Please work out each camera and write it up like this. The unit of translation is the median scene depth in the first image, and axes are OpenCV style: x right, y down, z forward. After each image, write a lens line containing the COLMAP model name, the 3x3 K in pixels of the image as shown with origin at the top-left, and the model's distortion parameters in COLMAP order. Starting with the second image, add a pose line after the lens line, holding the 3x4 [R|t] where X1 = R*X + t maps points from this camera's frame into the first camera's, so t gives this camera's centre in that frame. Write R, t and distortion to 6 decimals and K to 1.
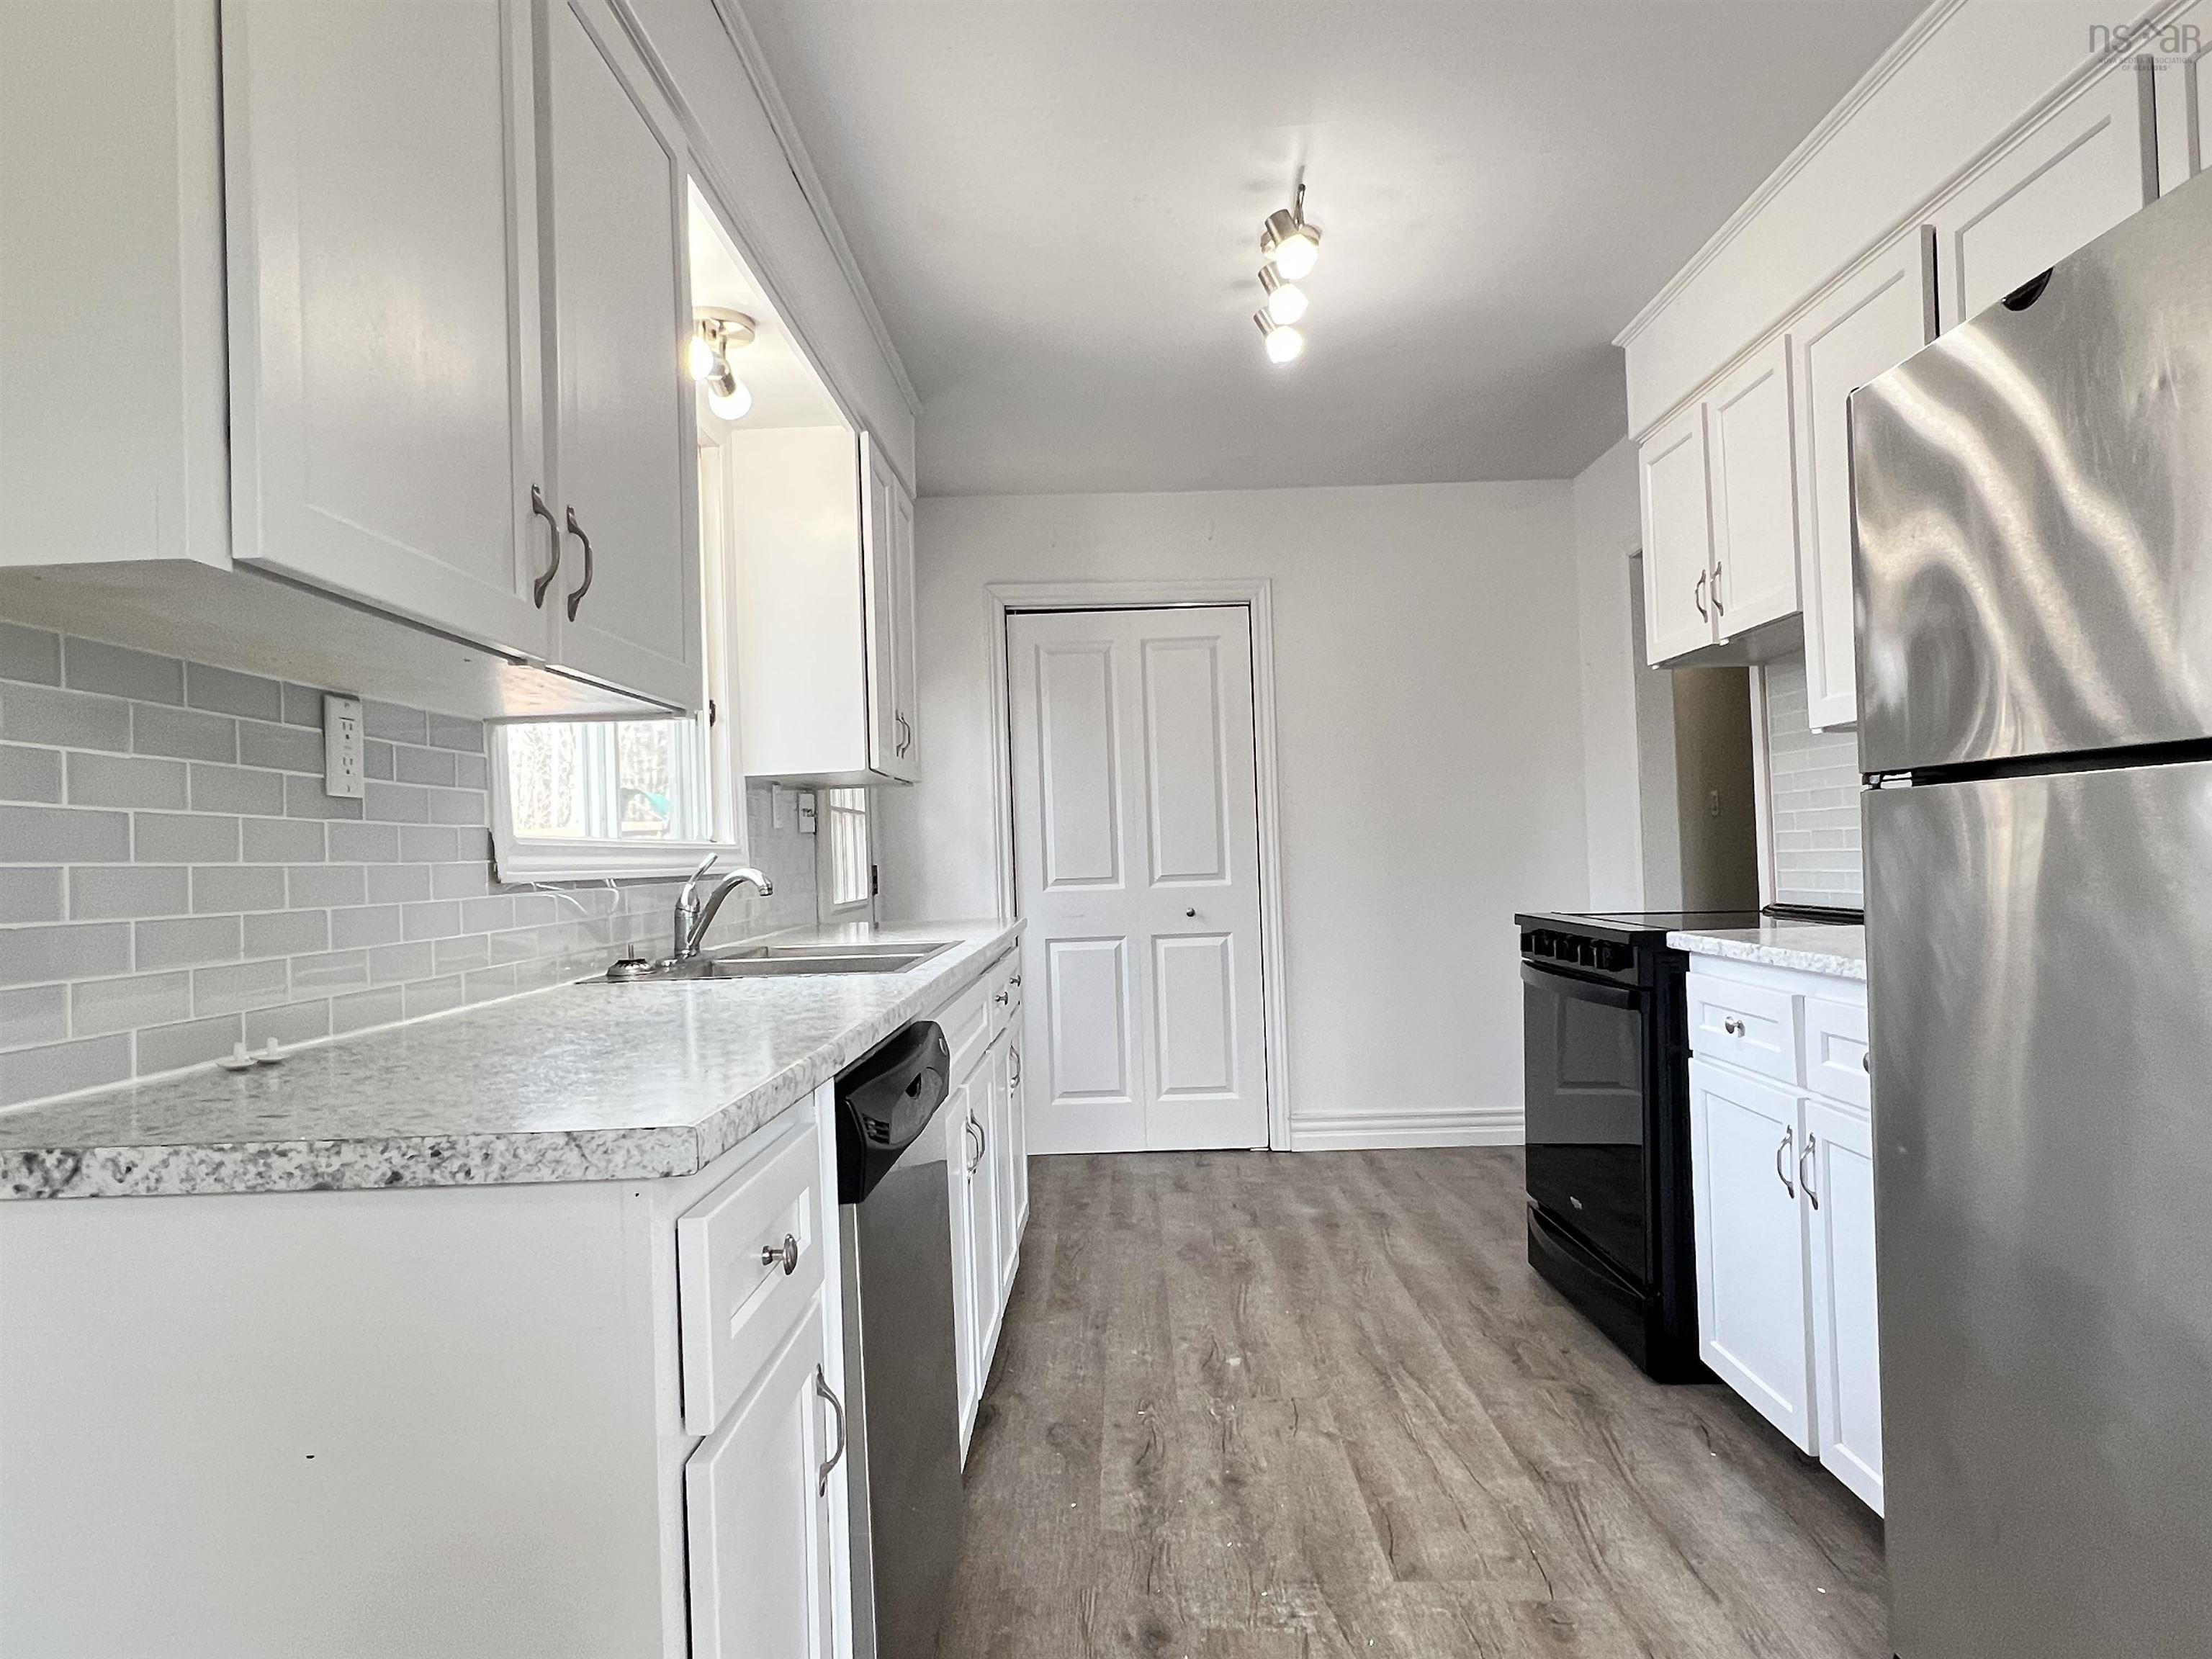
lens RADIAL K [[1353.0, 0, 1114.3], [0, 1353.0, 829.1], [0, 0, 1]] dist [0.005624, -0.006973]
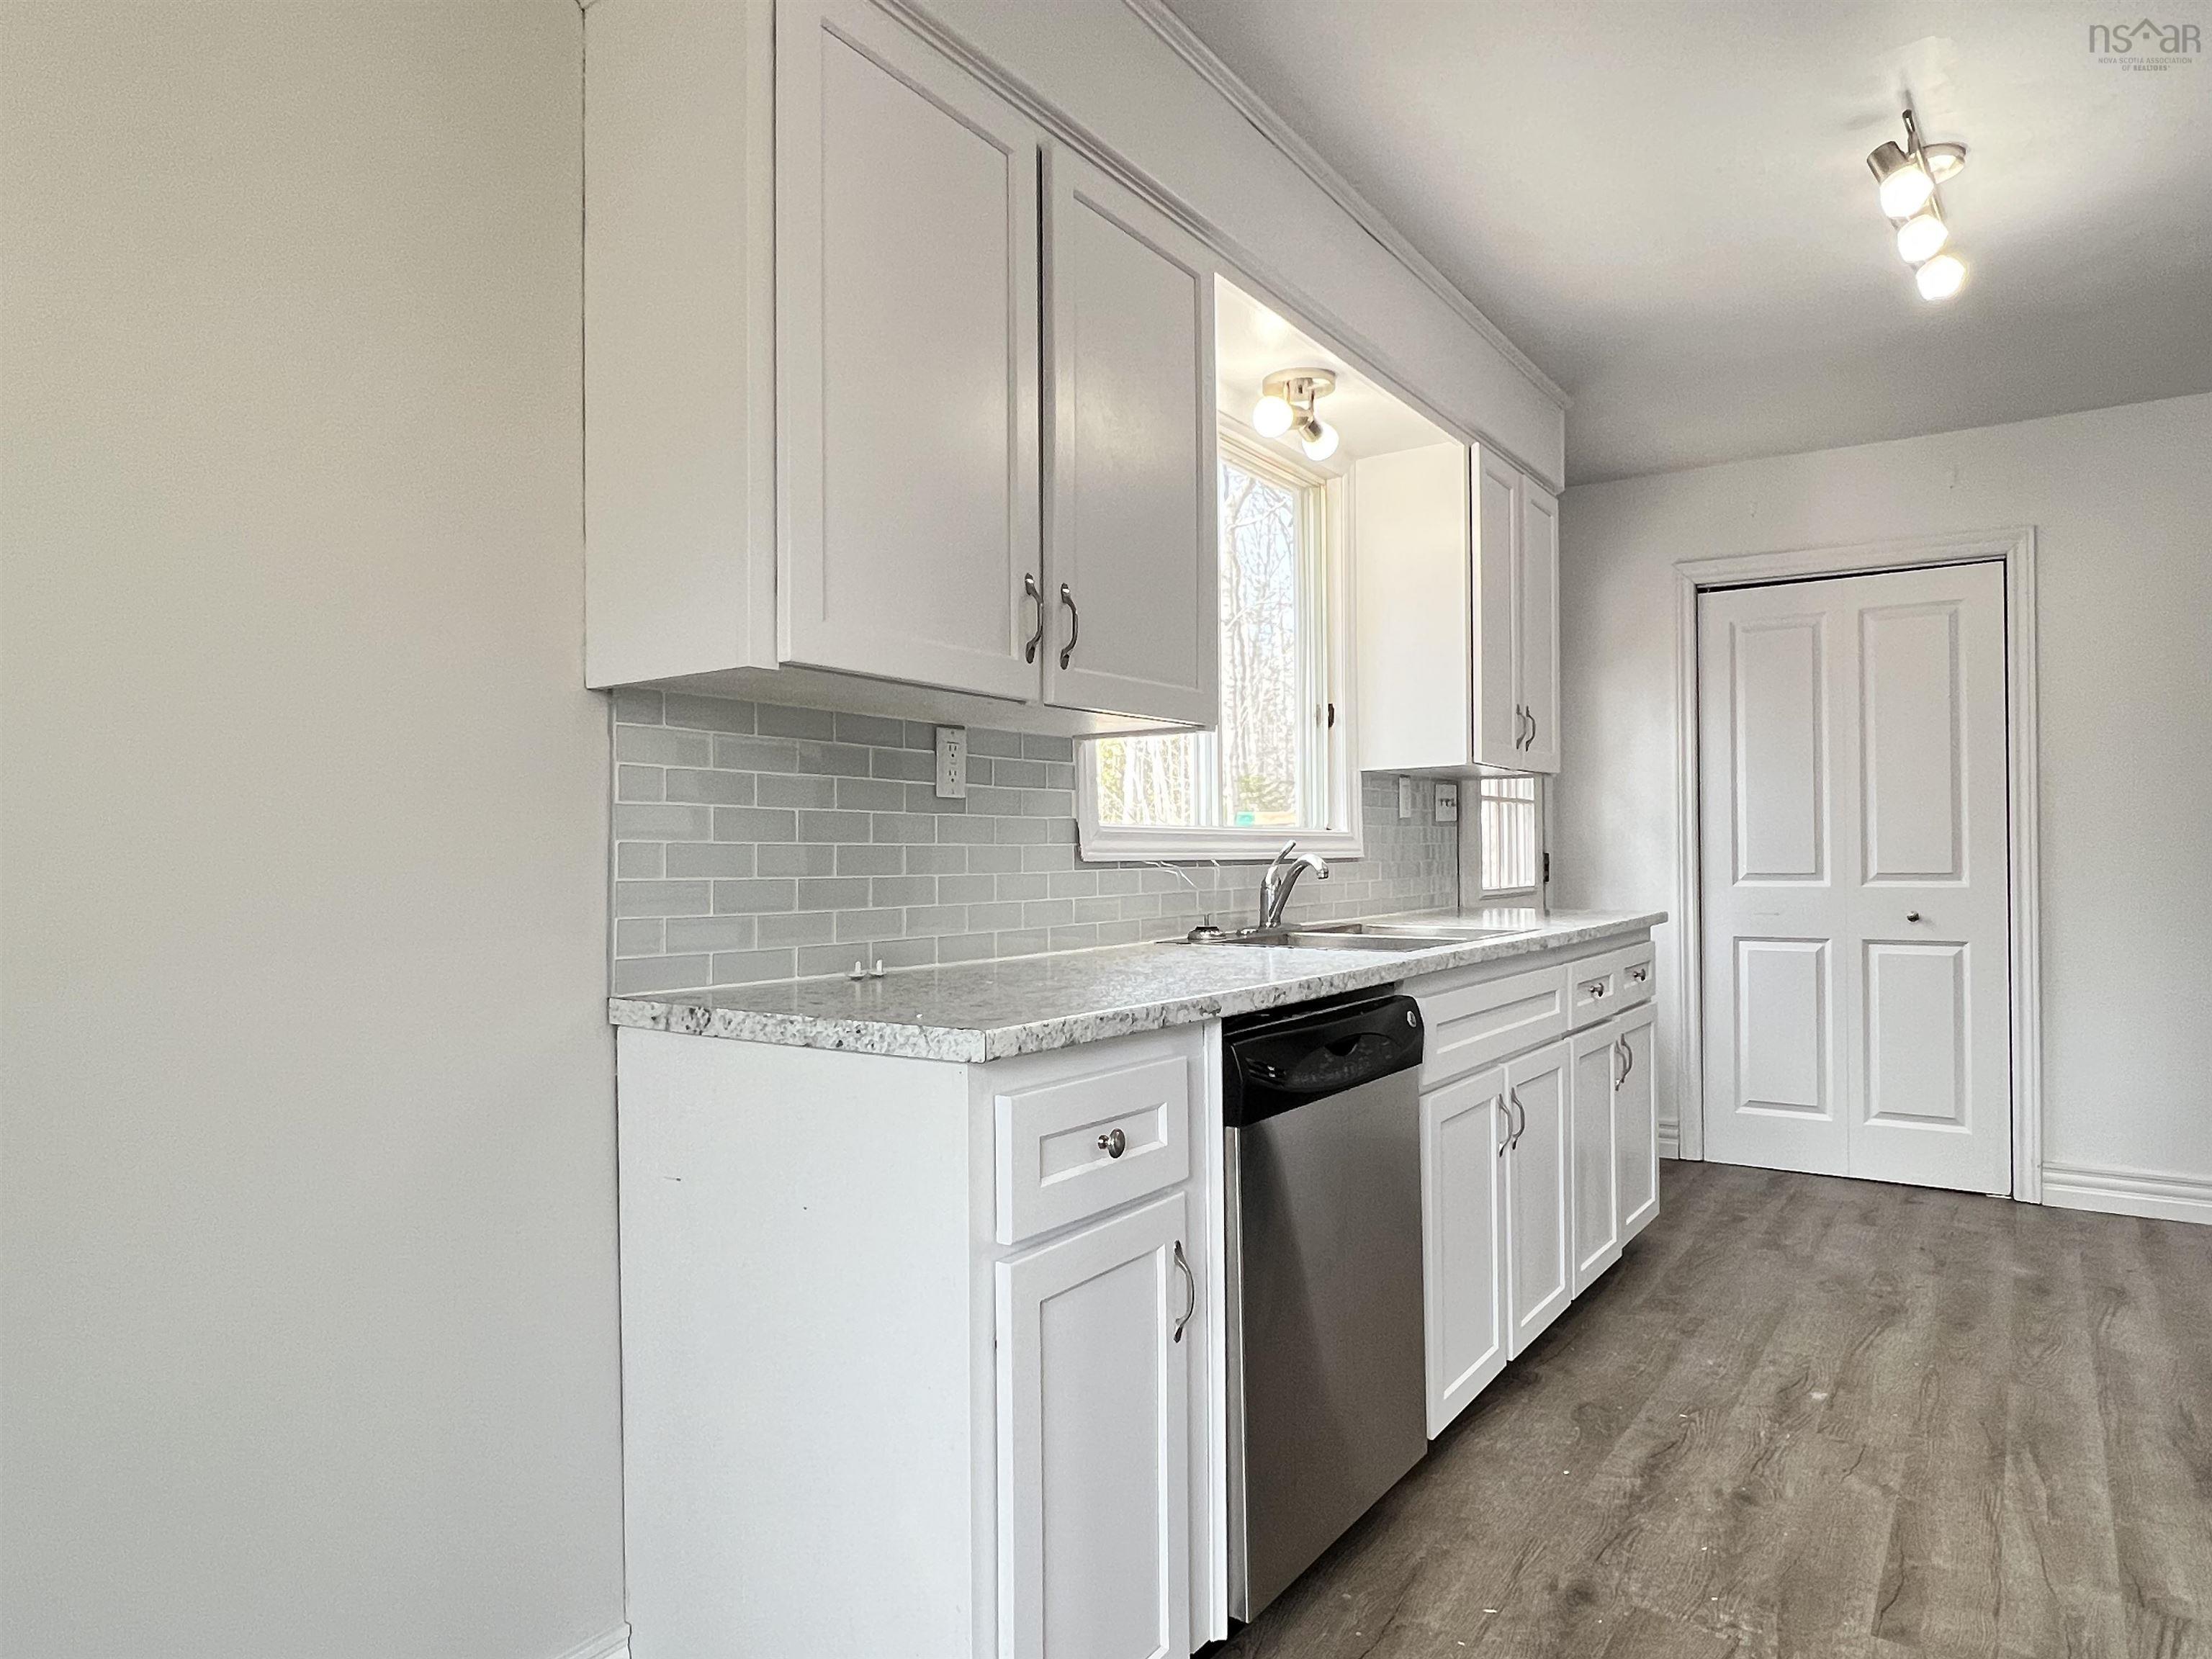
lens RADIAL K [[1353.0, 0, 1096.0], [0, 1353.0, 835.6], [0, 0, 1]] dist [0.005624, -0.006973]
pose [[0.825362, 0.020060, -0.564247, 0.219689], [-0.009530, 0.999721, 0.021601, -0.009744], [0.564523, -0.012452, 0.825323, -0.053763]]
